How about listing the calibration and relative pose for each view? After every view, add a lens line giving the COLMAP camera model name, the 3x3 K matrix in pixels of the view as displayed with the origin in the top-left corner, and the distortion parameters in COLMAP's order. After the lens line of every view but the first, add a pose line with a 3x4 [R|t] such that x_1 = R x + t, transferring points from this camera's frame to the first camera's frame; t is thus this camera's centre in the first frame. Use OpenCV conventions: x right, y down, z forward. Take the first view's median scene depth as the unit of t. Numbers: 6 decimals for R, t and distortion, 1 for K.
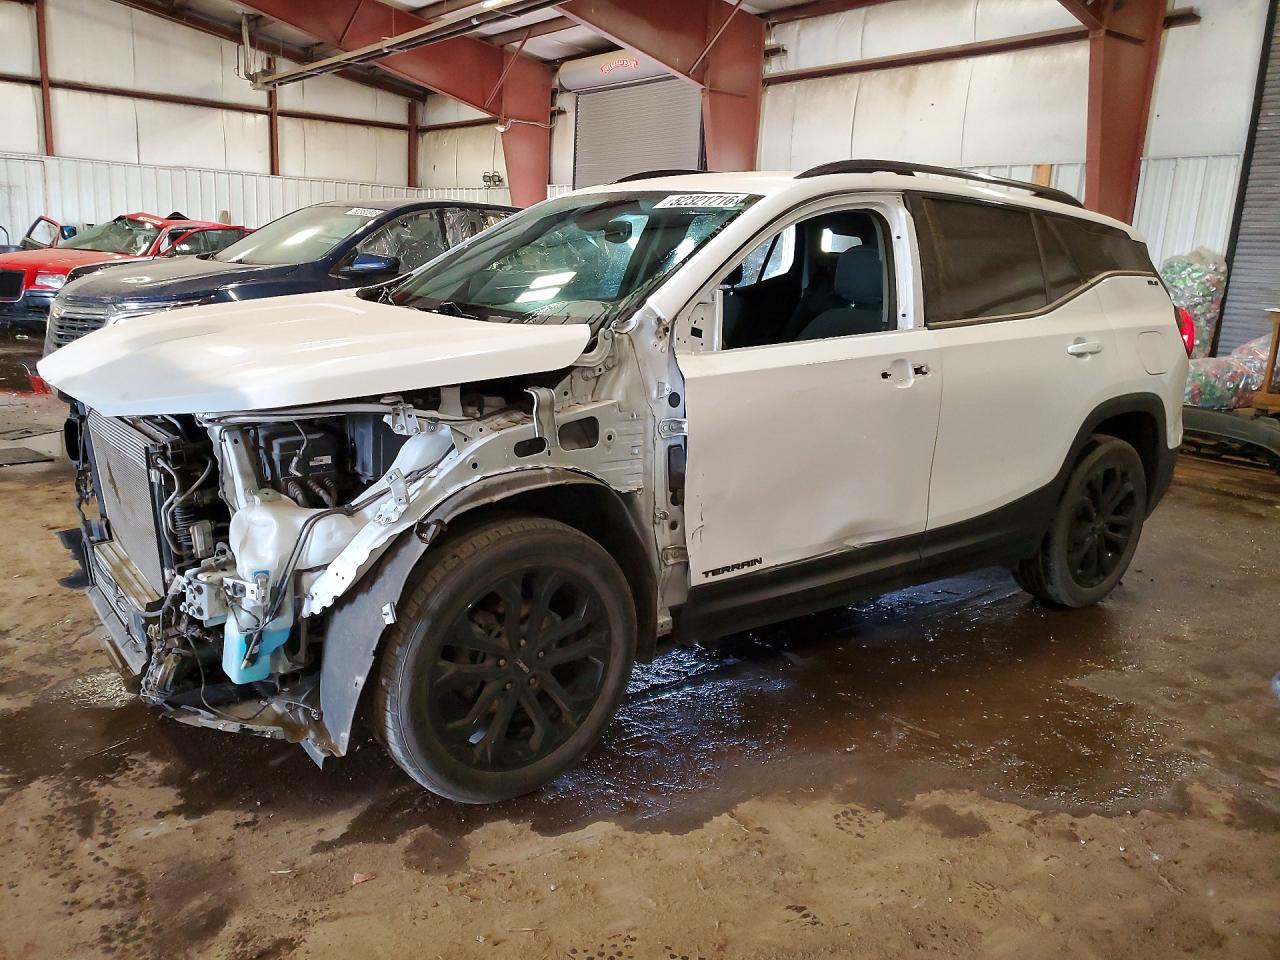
lens RADIAL K [[946.2, 0, 632.8], [0, 946.2, 467.1], [0, 0, 1]] dist [-0.002147, -0.021621]
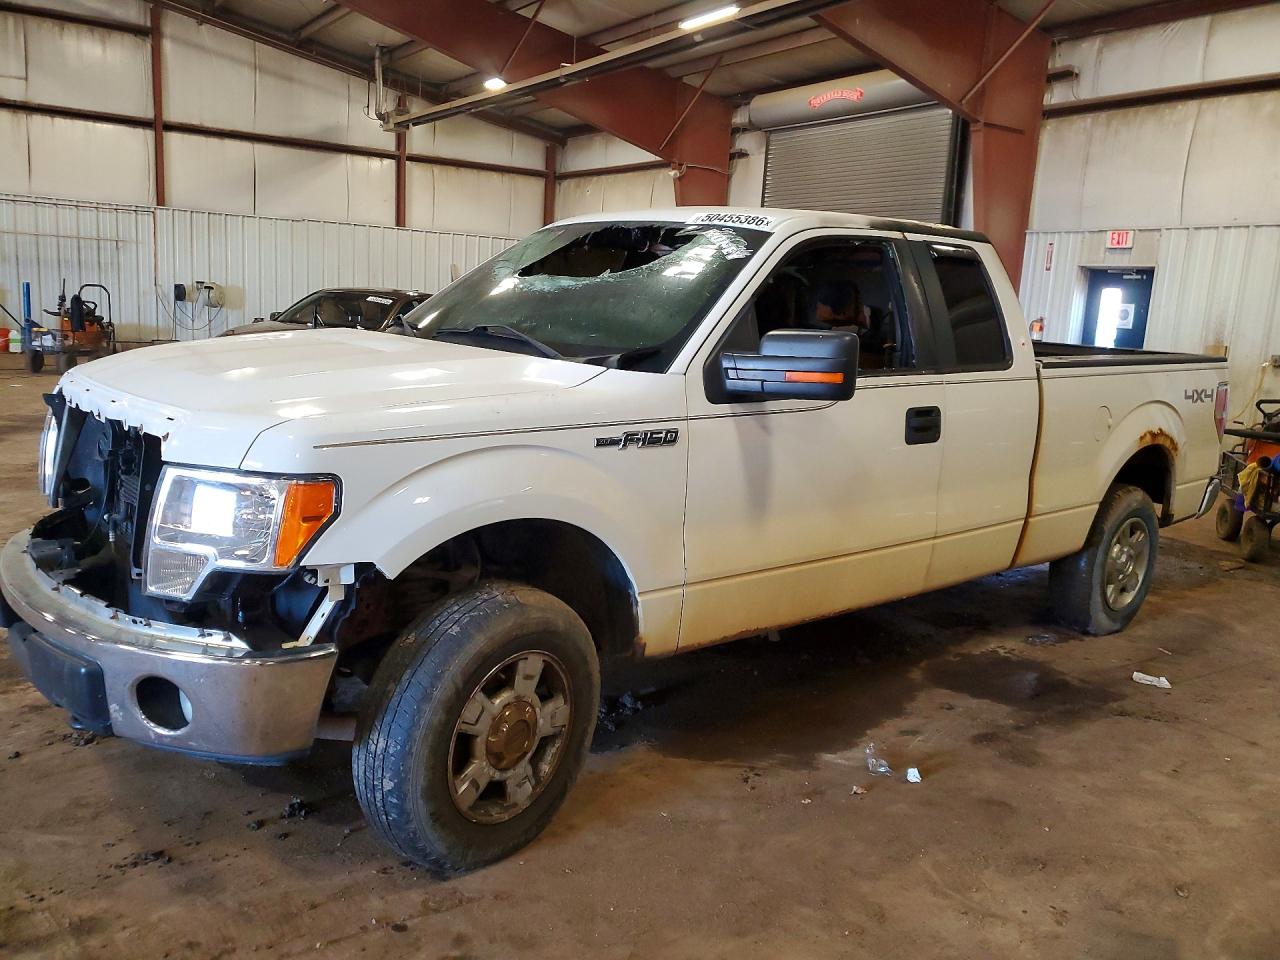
lens RADIAL K [[946.2, 0, 632.8], [0, 946.2, 467.1], [0, 0, 1]] dist [-0.002147, -0.021621]
pose [[0.997633, 0.016723, -0.066695, -0.107940], [-0.019821, 0.998742, -0.046058, -0.051918], [0.065841, 0.047271, 0.996710, 0.153438]]
